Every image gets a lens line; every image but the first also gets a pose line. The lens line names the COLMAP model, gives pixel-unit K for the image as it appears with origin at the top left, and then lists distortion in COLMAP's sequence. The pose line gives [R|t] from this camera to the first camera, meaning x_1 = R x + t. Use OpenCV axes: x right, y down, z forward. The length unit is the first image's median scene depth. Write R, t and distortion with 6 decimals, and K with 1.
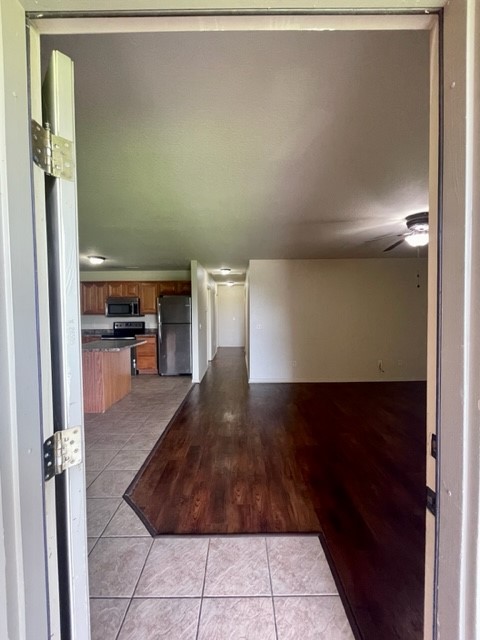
lens RADIAL K [[258.5, 0, 241.8], [0, 258.5, 320.1], [0, 0, 1]] dist [0.016730, -0.000006]
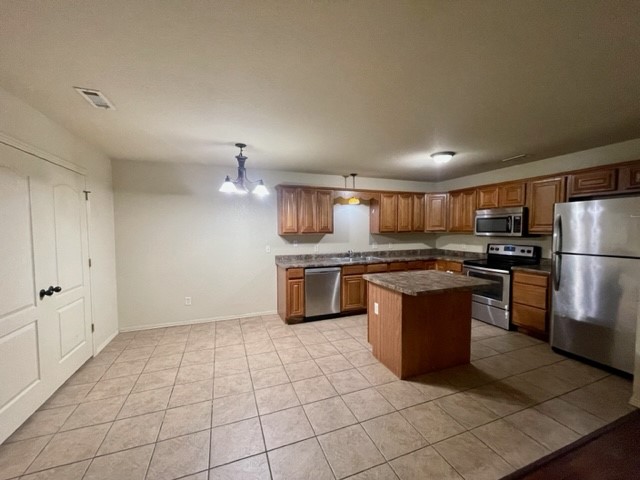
lens RADIAL K [[258.5, 0, 322.0], [0, 258.5, 243.7], [0, 0, 1]] dist [0.016730, -0.000006]
pose [[0.347364, 0.055579, -0.936082, 0.011210], [-0.026358, 0.998426, 0.049500, -0.016217], [0.937360, 0.007478, 0.348283, 0.350241]]
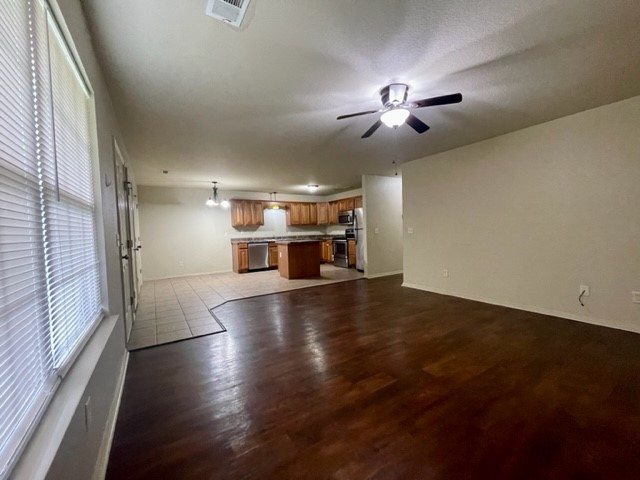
lens RADIAL K [[258.5, 0, 321.4], [0, 258.5, 240.5], [0, 0, 1]] dist [0.016730, -0.000006]
pose [[0.530180, 0.019750, -0.847655, 0.616118], [-0.000521, 0.999736, 0.022968, 0.036976], [0.847885, -0.011735, 0.530050, 0.180996]]
